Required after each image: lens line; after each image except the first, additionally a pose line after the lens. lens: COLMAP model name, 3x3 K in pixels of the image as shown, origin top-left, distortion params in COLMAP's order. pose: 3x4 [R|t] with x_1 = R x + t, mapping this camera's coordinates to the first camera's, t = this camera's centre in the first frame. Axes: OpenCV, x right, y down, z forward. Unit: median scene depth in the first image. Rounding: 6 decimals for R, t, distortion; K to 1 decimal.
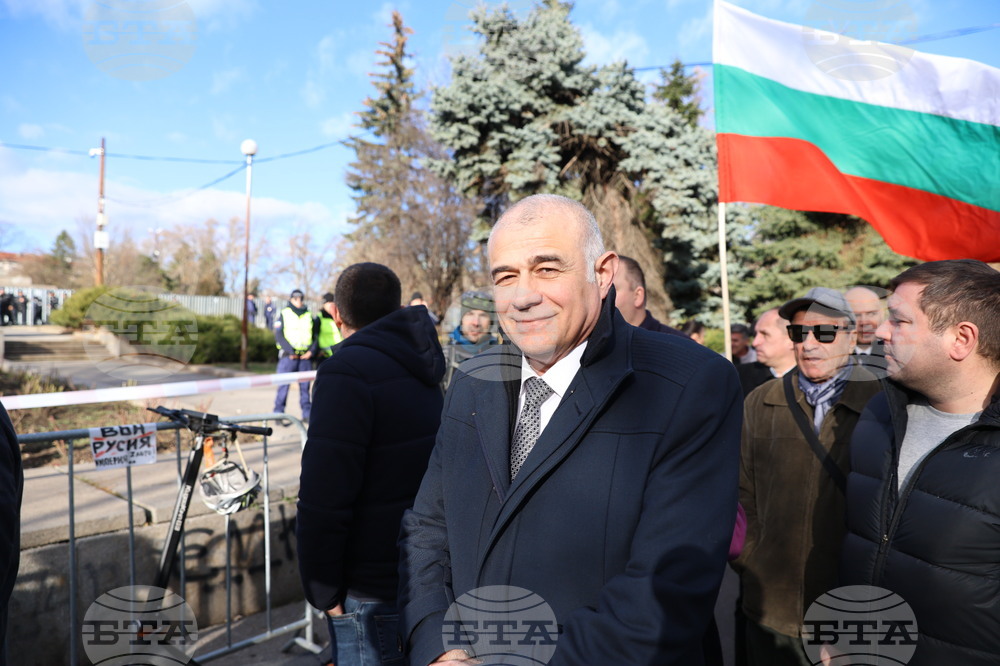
lens RADIAL K [[647.3, 0, 500.4], [0, 647.3, 327.0], [0, 0, 1]] dist [-0.102156, 0.062531]
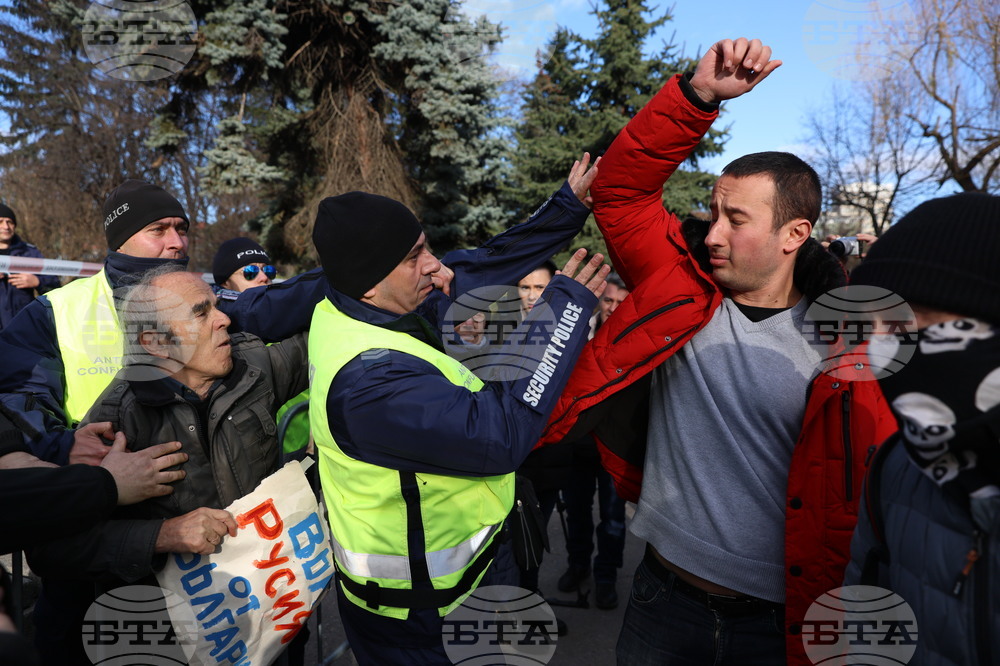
lens RADIAL K [[647.3, 0, 496.4], [0, 647.3, 311.1], [0, 0, 1]] dist [-0.102156, 0.062531]
pose [[0.914780, -0.002483, 0.403944, 0.023380], [-0.014912, 0.999092, 0.039913, 0.005284], [-0.403676, -0.042535, 0.913913, 0.265635]]
